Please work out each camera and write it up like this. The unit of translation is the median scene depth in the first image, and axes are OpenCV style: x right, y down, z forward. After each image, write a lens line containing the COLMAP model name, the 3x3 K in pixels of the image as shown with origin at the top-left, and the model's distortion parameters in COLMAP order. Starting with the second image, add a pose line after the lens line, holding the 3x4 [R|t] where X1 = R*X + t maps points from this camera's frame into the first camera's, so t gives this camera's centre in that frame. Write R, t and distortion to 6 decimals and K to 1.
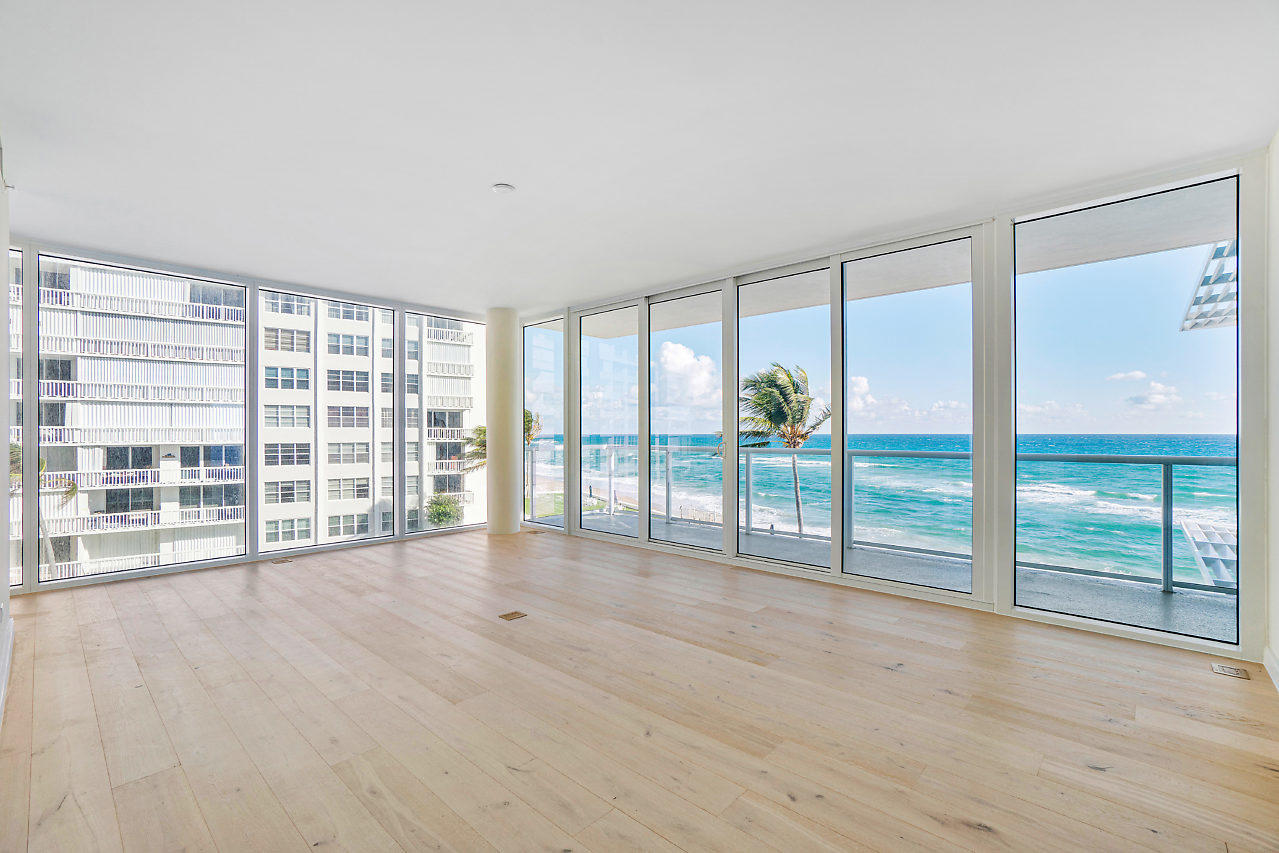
lens RADIAL K [[572.2, 0, 633.2], [0, 572.2, 435.1], [0, 0, 1]] dist [-0.016026, 0.000068]
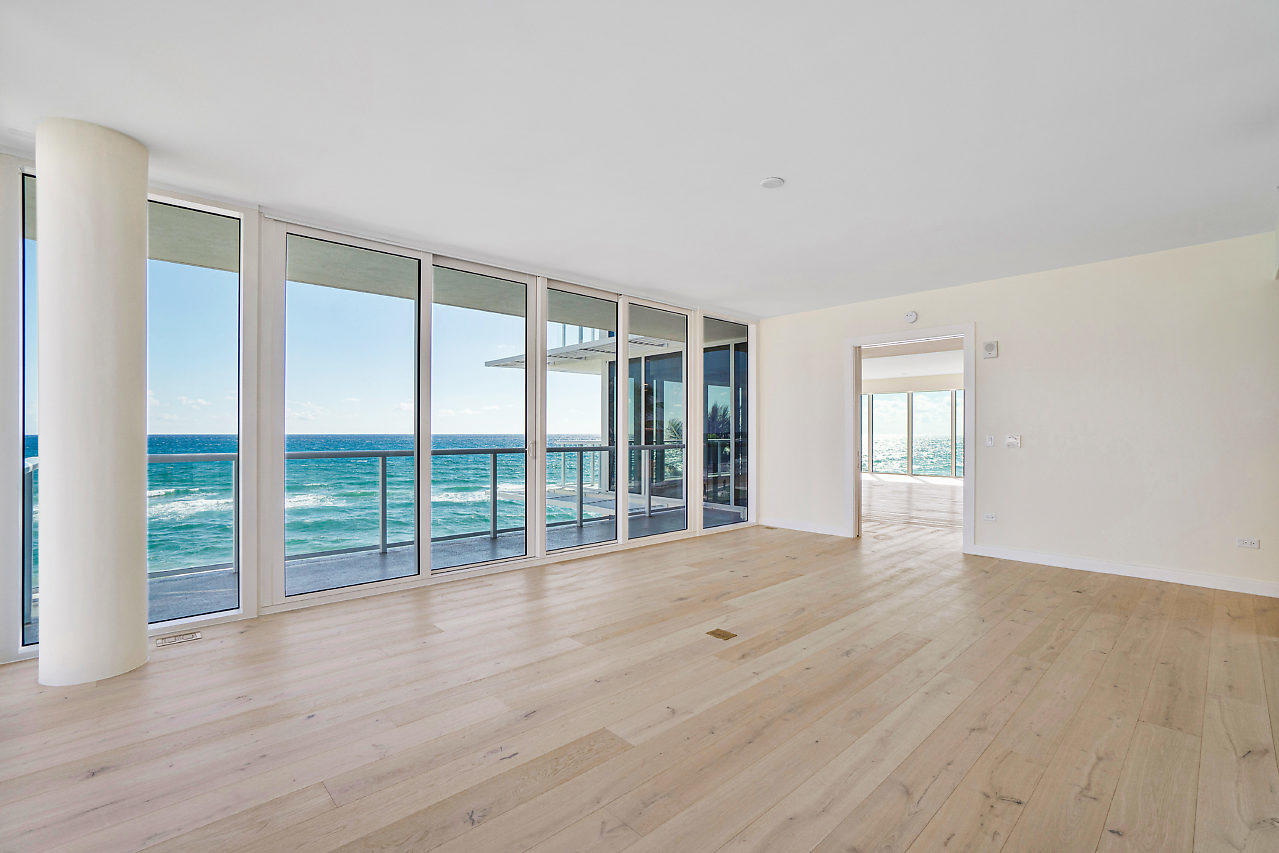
lens RADIAL K [[562.5, 0, 633.0], [0, 562.5, 422.3], [0, 0, 1]] dist [-0.022879, 0.006225]
pose [[0.066567, 0.020386, 0.997574, -0.522774], [0.003532, 0.999780, -0.020667, -0.001010], [-0.997776, 0.004899, 0.066480, 0.507207]]
